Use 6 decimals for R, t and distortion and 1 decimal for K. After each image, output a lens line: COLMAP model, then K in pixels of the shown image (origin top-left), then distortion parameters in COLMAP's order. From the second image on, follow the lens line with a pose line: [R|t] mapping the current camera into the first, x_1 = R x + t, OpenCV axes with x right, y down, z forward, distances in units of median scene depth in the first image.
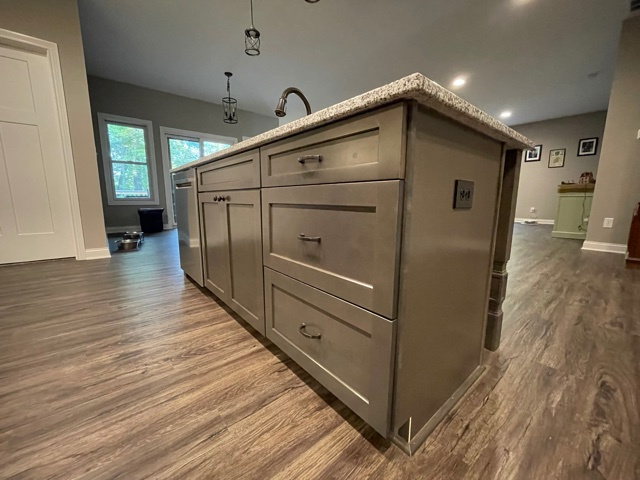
lens RADIAL K [[258.0, 0, 318.7], [0, 258.0, 240.2], [0, 0, 1]] dist [-0.001857, -0.000227]
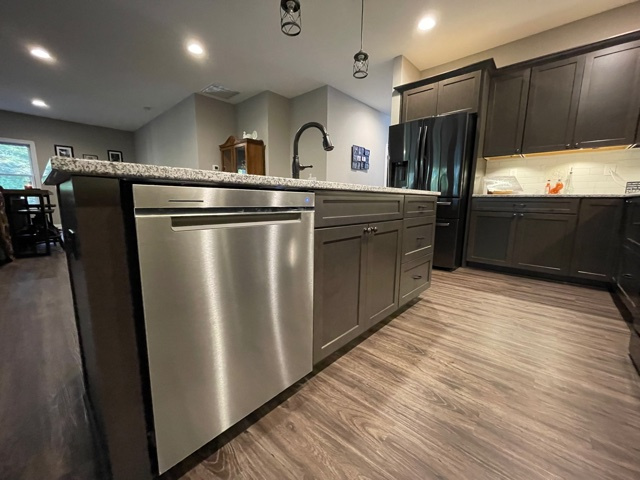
lens RADIAL K [[258.0, 0, 320.8], [0, 258.0, 240.0], [0, 0, 1]] dist [-0.001857, -0.000227]
pose [[-0.140994, -0.158404, 0.977256, -1.574712], [0.146116, 0.972977, 0.178791, -0.387034], [-0.979168, 0.168001, -0.114038, 1.508695]]
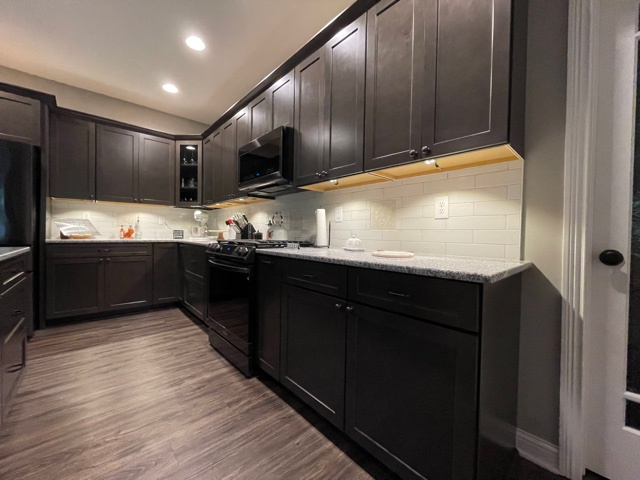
lens RADIAL K [[258.0, 0, 318.8], [0, 258.0, 238.4], [0, 0, 1]] dist [-0.001857, -0.000227]
pose [[-0.999168, -0.019825, -0.035629, -1.422390], [-0.025731, 0.984442, 0.173813, -0.607269], [0.031629, 0.174586, -0.984134, 1.877348]]
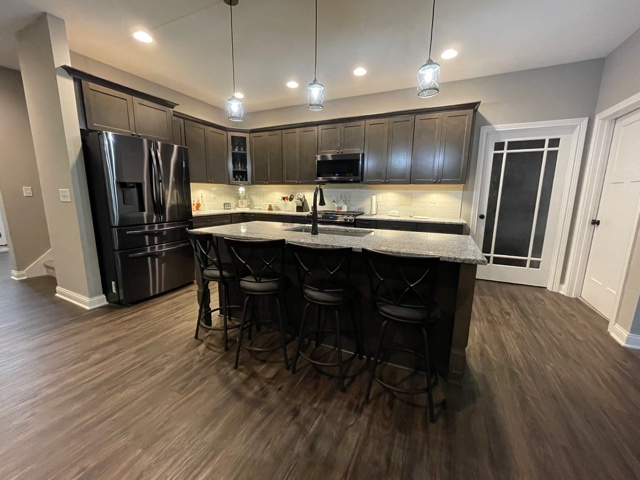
lens RADIAL K [[258.0, 0, 318.0], [0, 258.0, 240.1], [0, 0, 1]] dist [-0.001857, -0.000227]
pose [[-0.915944, 0.054359, -0.397608, 0.635710], [-0.079239, 0.946780, 0.311977, -0.963351], [0.393406, 0.317259, -0.862890, 3.040765]]
